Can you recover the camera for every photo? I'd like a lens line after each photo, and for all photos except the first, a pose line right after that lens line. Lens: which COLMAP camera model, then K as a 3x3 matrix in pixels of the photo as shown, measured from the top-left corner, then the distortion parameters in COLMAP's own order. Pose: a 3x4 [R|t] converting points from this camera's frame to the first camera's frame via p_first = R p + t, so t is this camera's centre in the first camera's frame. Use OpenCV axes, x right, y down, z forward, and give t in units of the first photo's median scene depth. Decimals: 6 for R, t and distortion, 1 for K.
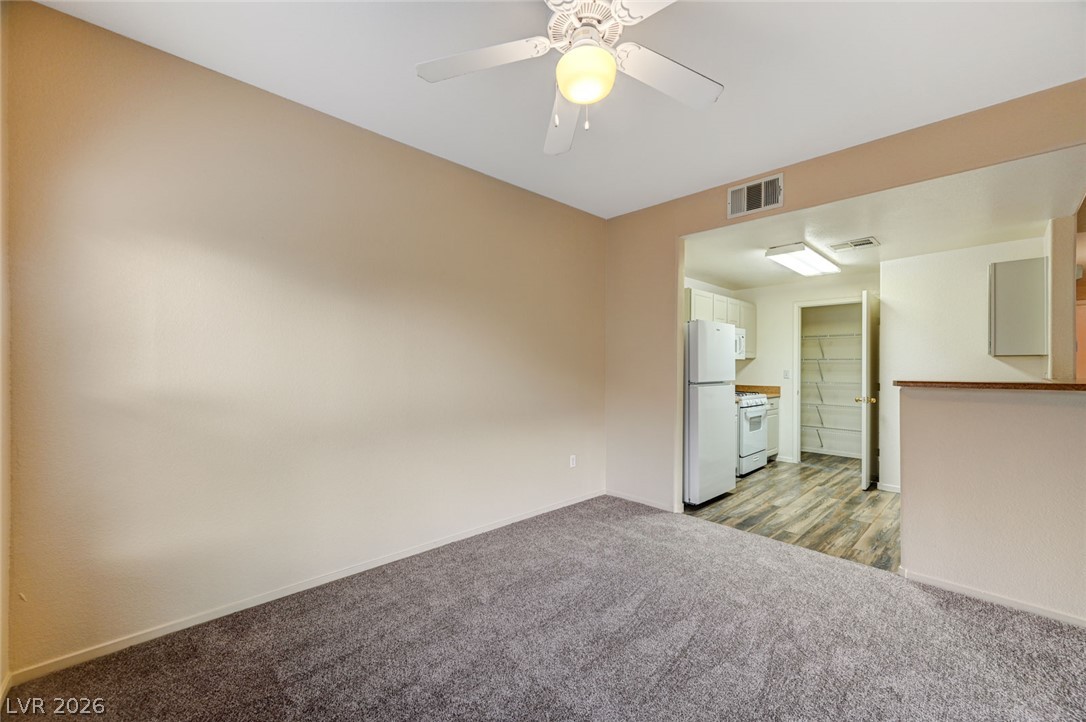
lens RADIAL K [[428.5, 0, 543.0], [0, 428.5, 365.2], [0, 0, 1]] dist [-0.002739, 0.001601]
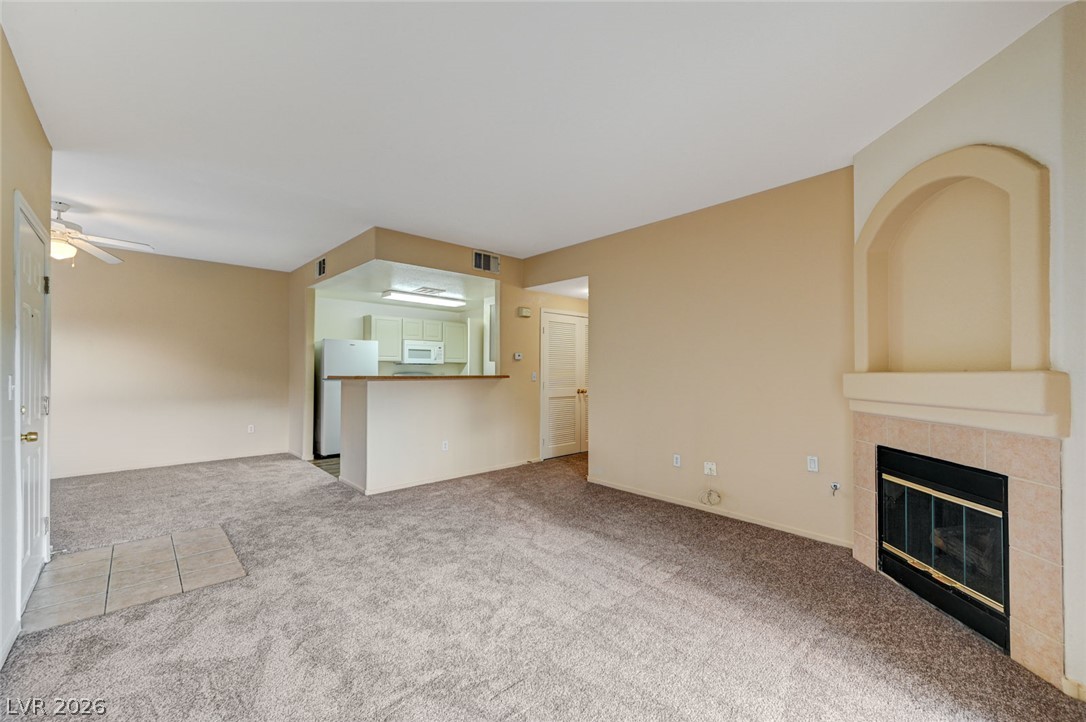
lens RADIAL K [[428.5, 0, 561.8], [0, 428.5, 370.2], [0, 0, 1]] dist [-0.002739, 0.001601]
pose [[0.999778, 0.000571, 0.021058, 1.163388], [-0.000620, 0.999997, 0.002294, 0.005620], [-0.021057, -0.002306, 0.999776, -0.582615]]
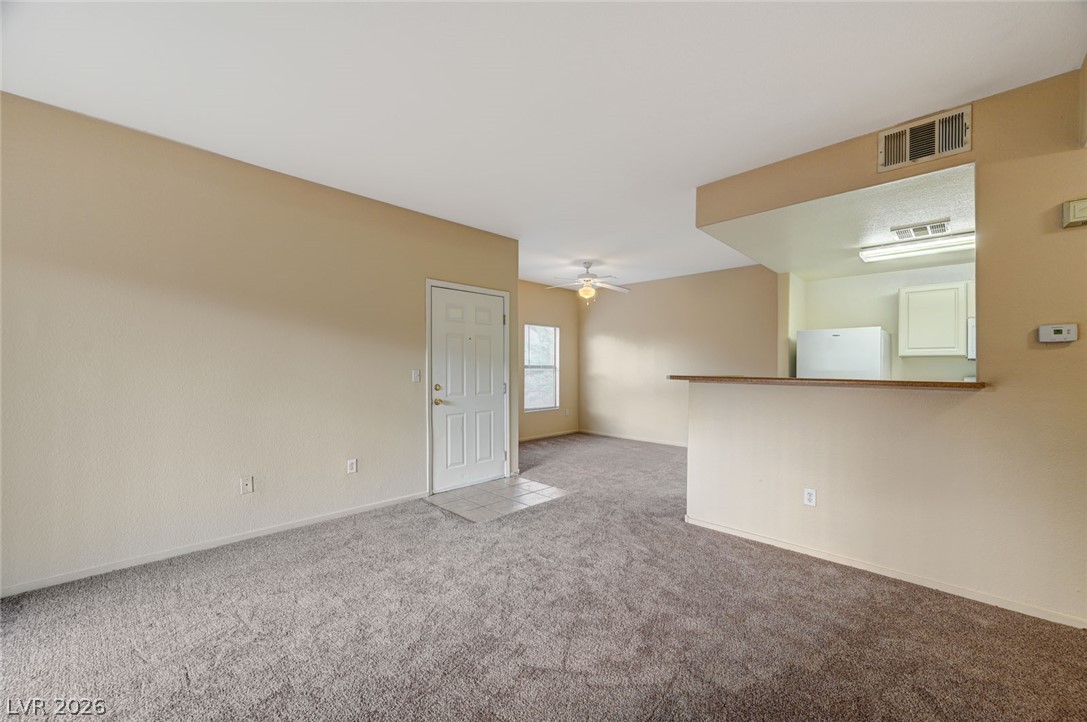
lens RADIAL K [[428.9, 0, 540.6], [0, 428.9, 368.5], [0, 0, 1]] dist [-0.002739, 0.001601]
pose [[0.034362, 0.000818, -0.999409, 1.573047], [-0.003879, 0.999992, 0.000685, 0.007846], [0.999402, 0.003853, 0.034365, 0.190824]]
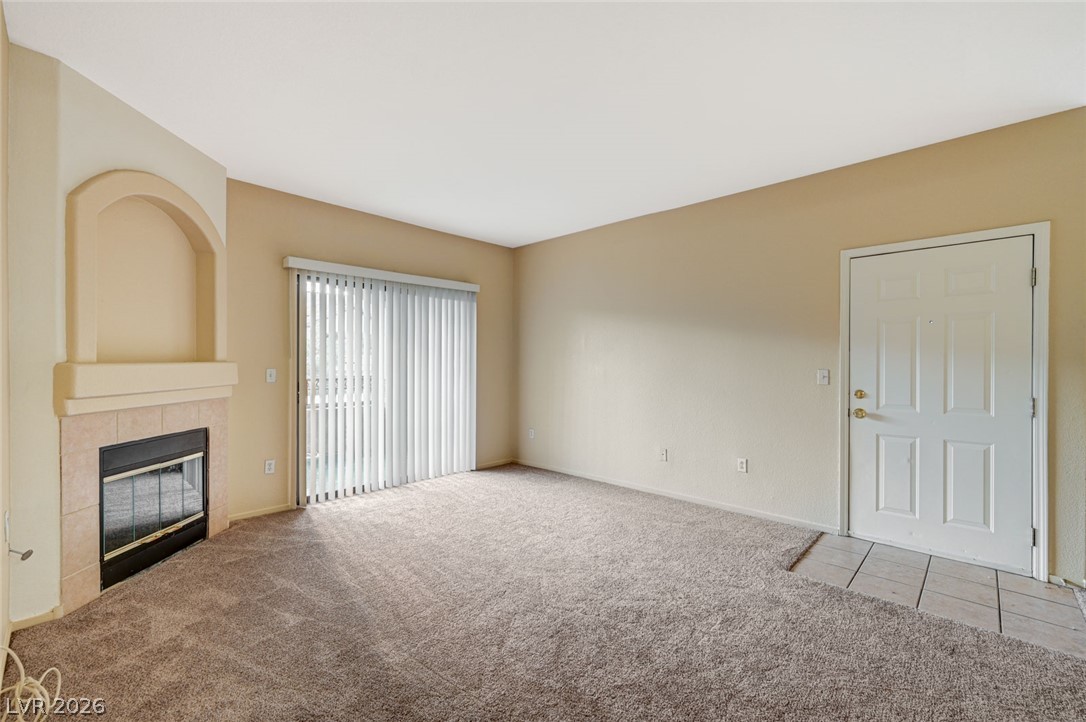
lens RADIAL K [[456.2, 0, 555.3], [0, 456.2, 367.9], [0, 0, 1]] dist [0.002446, 0.000289]
pose [[-0.997760, -0.008376, -0.066368, 1.104510], [-0.008907, 0.999931, 0.007704, 0.007348], [0.066299, 0.008278, -0.997765, 0.769618]]
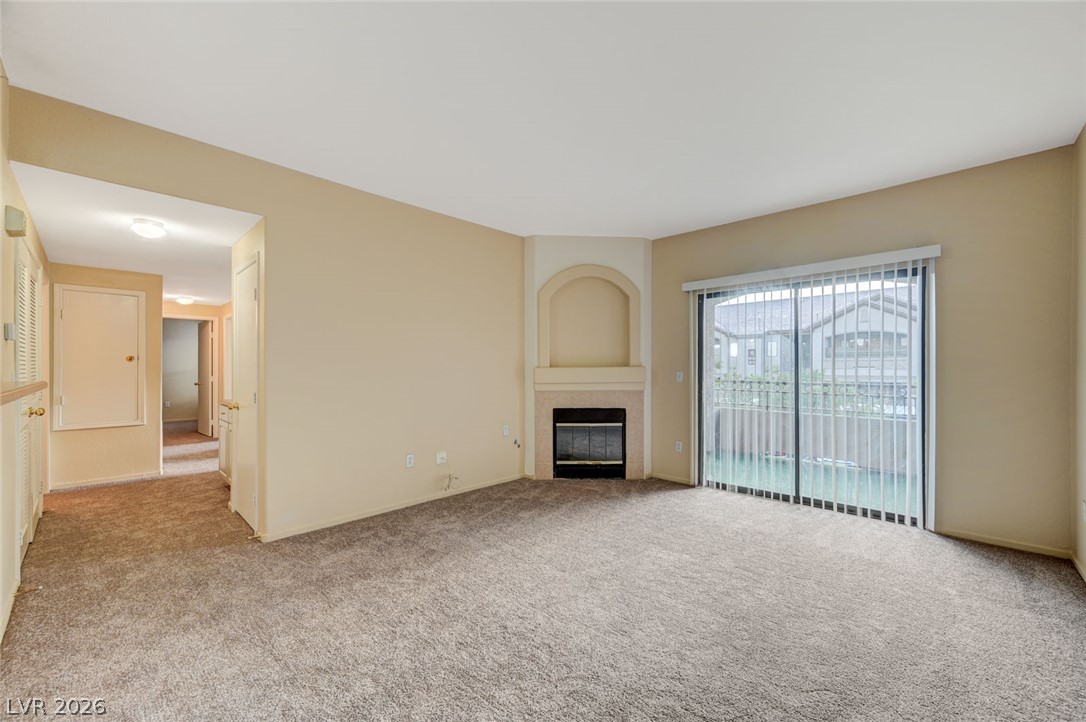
lens RADIAL K [[428.5, 0, 541.8], [0, 428.5, 365.8], [0, 0, 1]] dist [-0.002739, 0.001601]
pose [[-0.048986, -0.000876, 0.998799, 0.464416], [-0.001722, 0.999998, 0.000793, 0.005751], [-0.998798, -0.001681, -0.048987, 0.192805]]
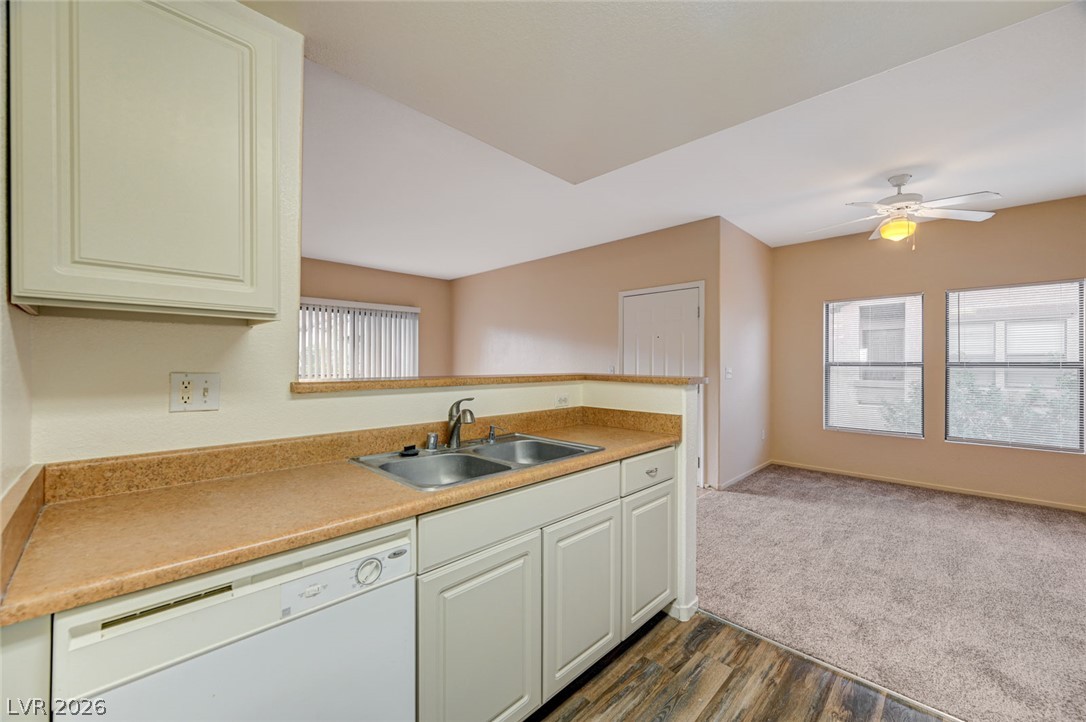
lens RADIAL K [[428.5, 0, 542.1], [0, 428.5, 361.5], [0, 0, 1]] dist [-0.002739, 0.001601]
pose [[-0.999509, -0.007030, -0.030521, 0.781978], [-0.006892, 0.999966, -0.004635, 0.005949], [0.030553, -0.004423, -0.999523, 1.227835]]
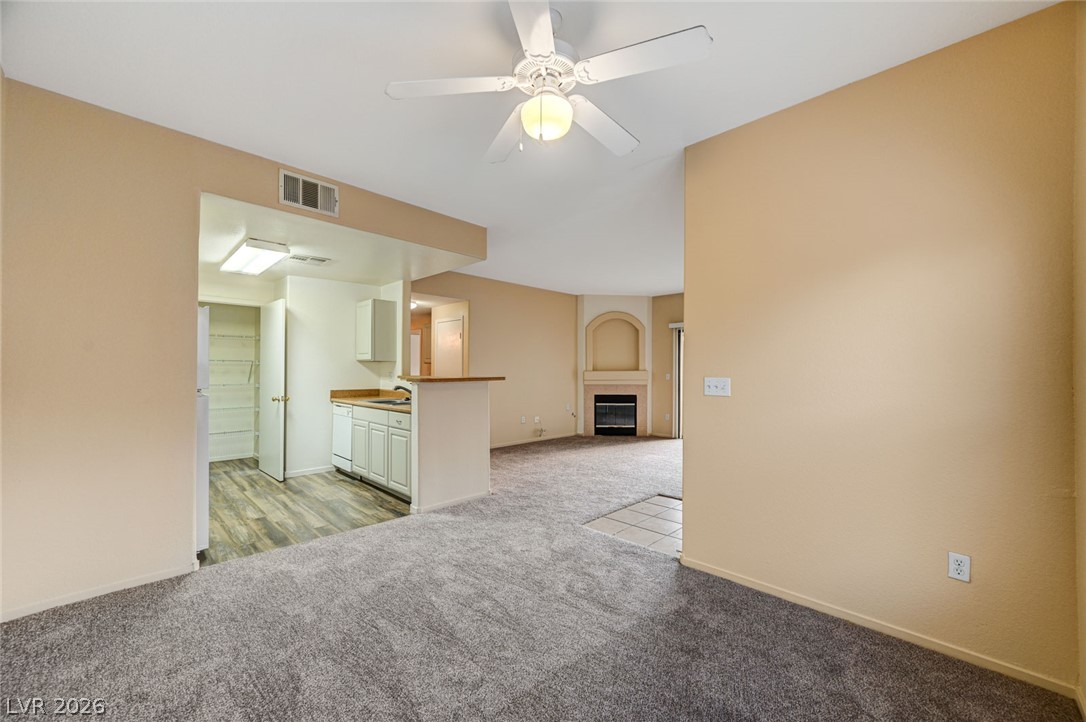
lens RADIAL K [[428.5, 0, 548.3], [0, 428.5, 366.7], [0, 0, 1]] dist [-0.002739, 0.001601]
pose [[-0.040785, 0.003642, 0.999161, -0.417592], [-0.005251, 0.999979, -0.003860, -0.000361], [-0.999154, -0.005404, -0.040765, 0.414545]]
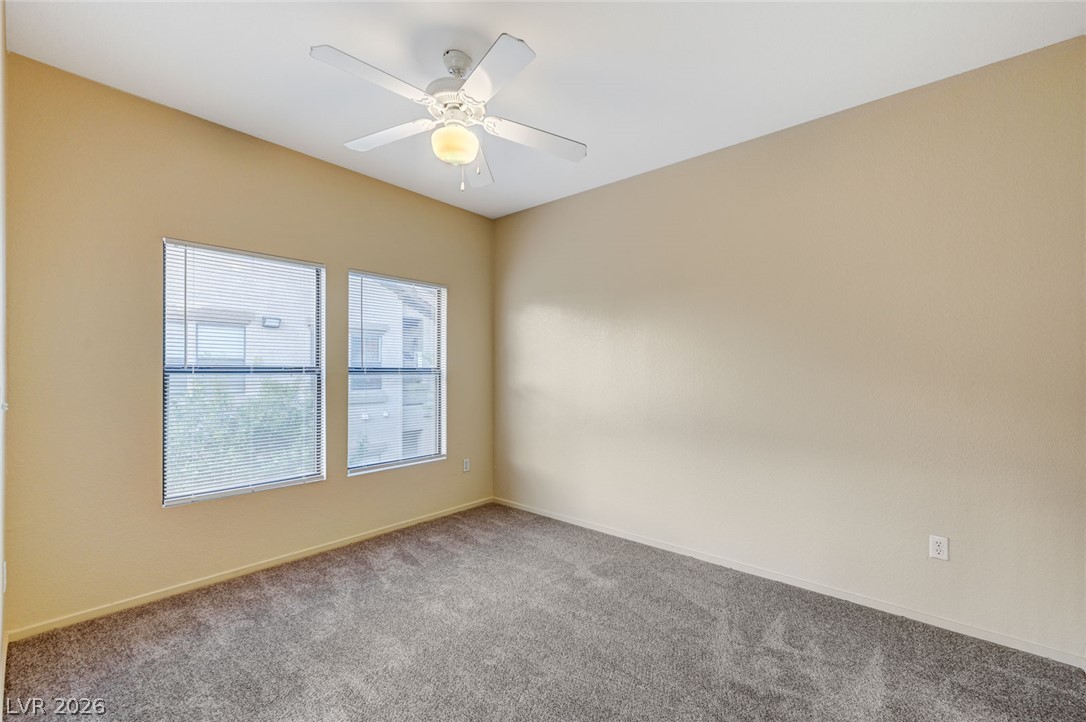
lens RADIAL K [[456.2, 0, 538.3], [0, 456.2, 363.7], [0, 0, 1]] dist [0.002446, 0.000289]
pose [[0.094005, -0.019460, -0.995381, 0.600618], [0.003767, 0.999809, -0.019191, 0.005948], [0.995565, -0.001946, 0.094061, 0.452256]]
